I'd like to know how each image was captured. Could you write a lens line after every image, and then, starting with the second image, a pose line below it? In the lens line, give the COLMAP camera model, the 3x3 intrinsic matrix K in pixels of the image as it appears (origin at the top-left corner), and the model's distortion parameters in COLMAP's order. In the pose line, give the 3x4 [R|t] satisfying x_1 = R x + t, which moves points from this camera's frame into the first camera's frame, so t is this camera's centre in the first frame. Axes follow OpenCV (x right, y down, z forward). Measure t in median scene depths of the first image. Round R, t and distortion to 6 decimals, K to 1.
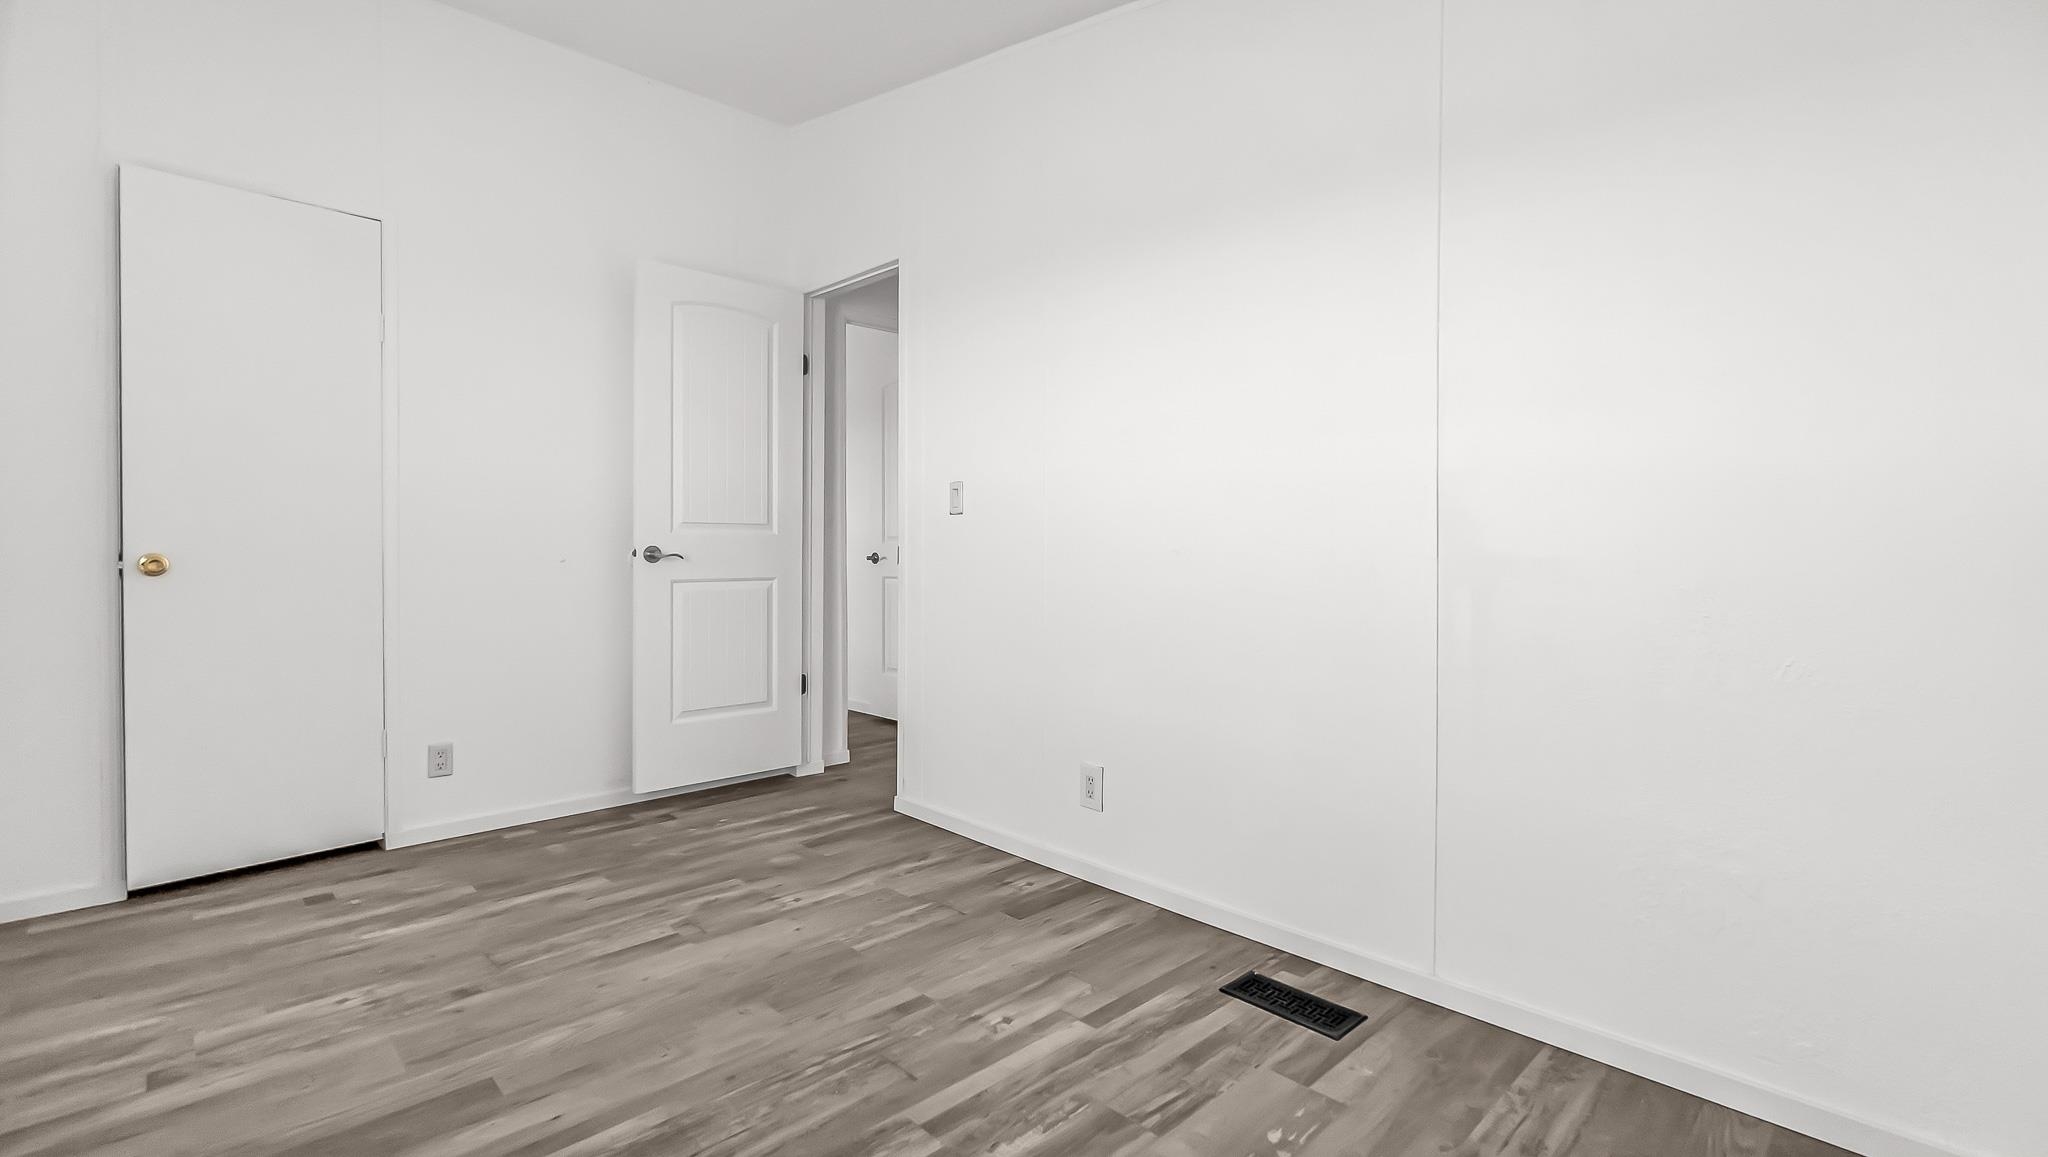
lens RADIAL K [[902.4, 0, 1023.2], [0, 902.4, 567.5], [0, 0, 1]] dist [-0.000166, 0.000797]
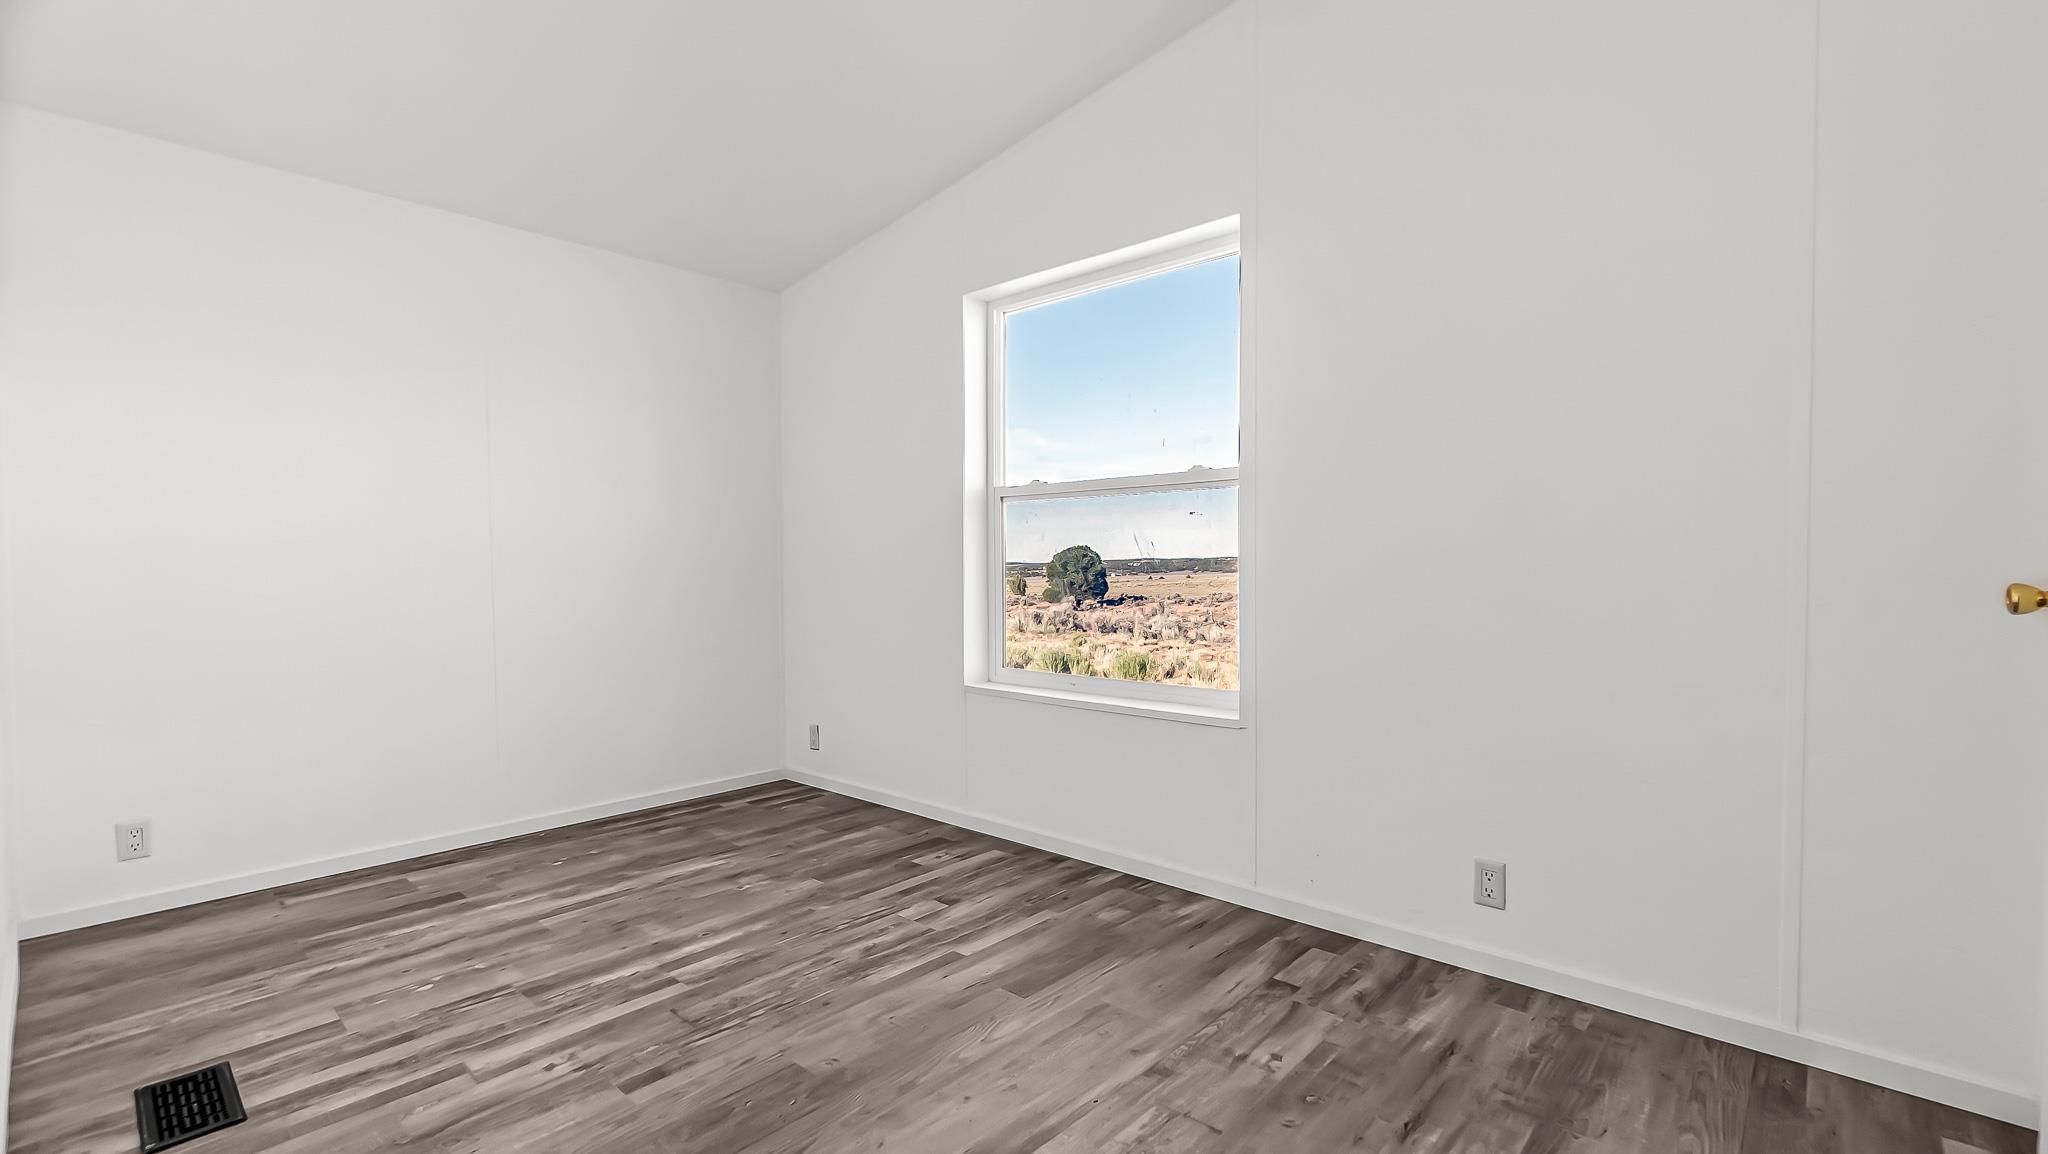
lens RADIAL K [[902.4, 0, 1025.9], [0, 902.4, 570.3], [0, 0, 1]] dist [-0.000166, 0.000797]
pose [[-0.998290, 0.005362, -0.058205, -0.478816], [0.004129, 0.999765, 0.021275, -0.039630], [0.058305, 0.020998, -0.998078, 2.023082]]
